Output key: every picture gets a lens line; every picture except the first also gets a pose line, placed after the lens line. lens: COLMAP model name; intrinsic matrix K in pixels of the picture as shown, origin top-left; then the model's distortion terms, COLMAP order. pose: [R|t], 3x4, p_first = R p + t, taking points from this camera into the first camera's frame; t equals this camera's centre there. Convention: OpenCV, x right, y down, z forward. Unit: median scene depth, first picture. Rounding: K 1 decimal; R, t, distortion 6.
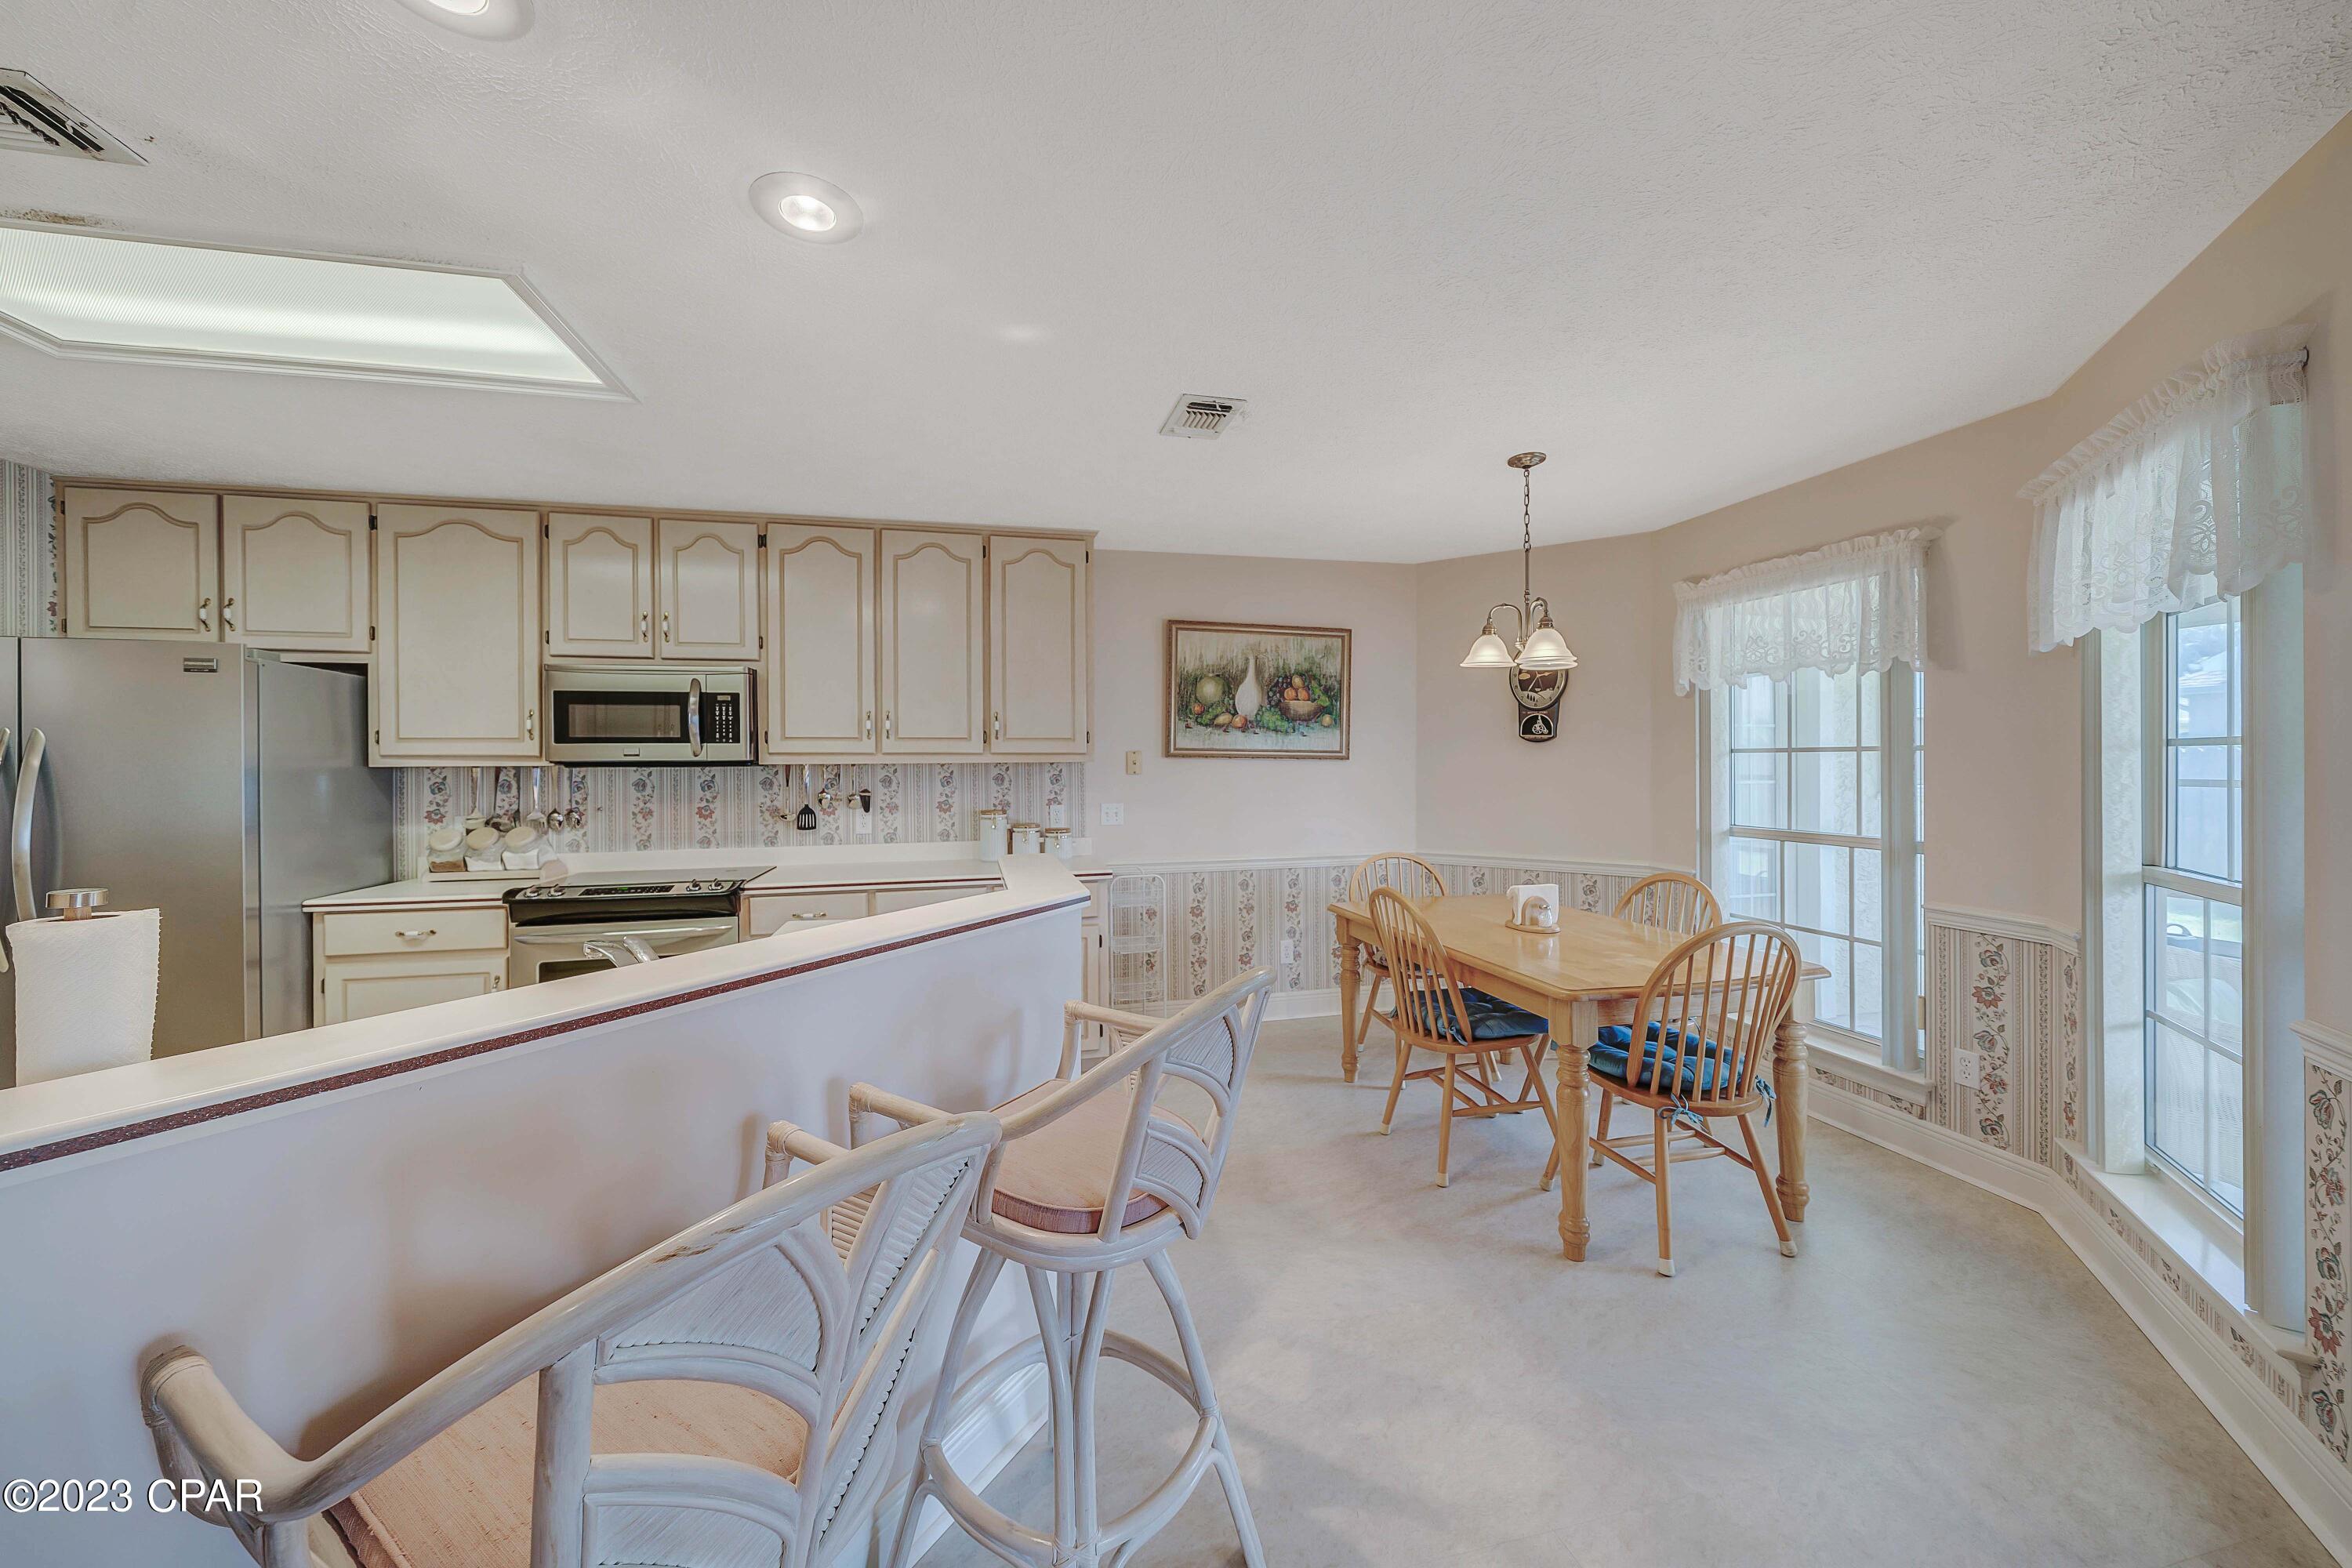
lens RADIAL K [[814.3, 0, 1167.5], [0, 814.3, 769.0], [0, 0, 1]] dist [-0.009925, 0.000043]
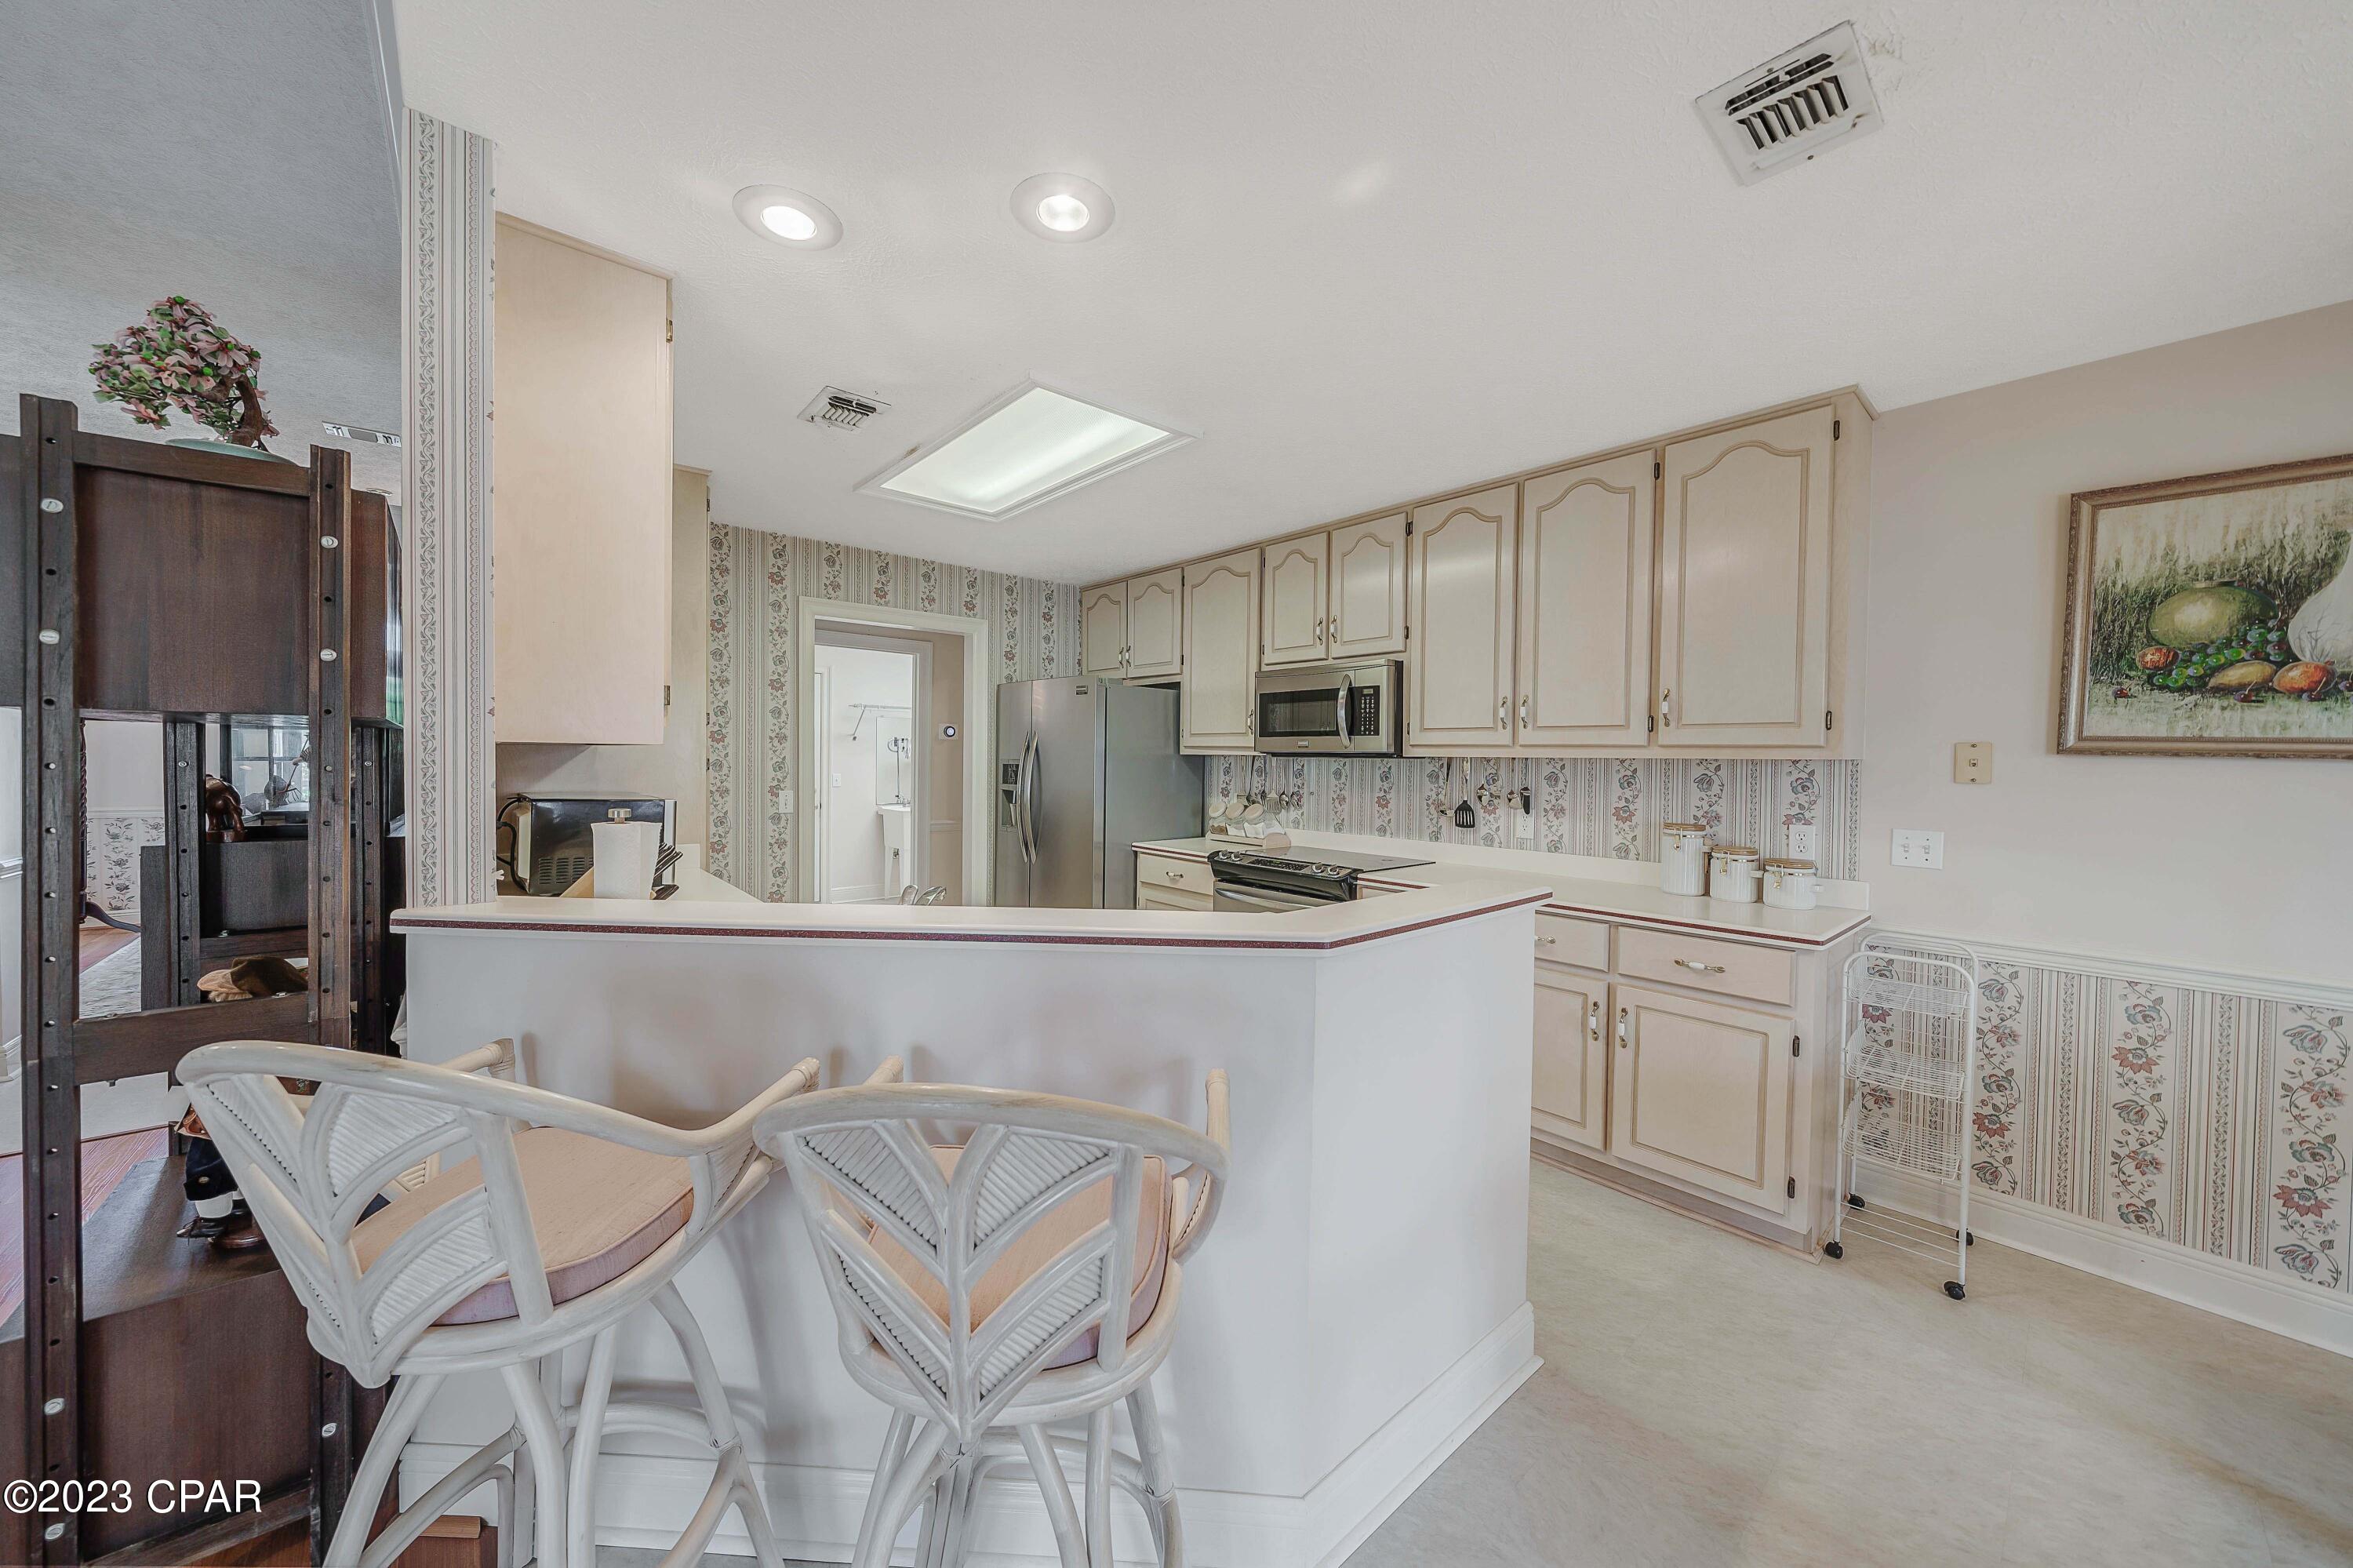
lens RADIAL K [[814.7, 0, 1170.7], [0, 814.7, 773.4], [0, 0, 1]] dist [-0.009925, 0.000043]
pose [[0.457301, 0.030917, -0.888774, 0.235909], [-0.020592, 0.999496, 0.024174, -0.003031], [0.889074, 0.007247, 0.457707, 0.280023]]
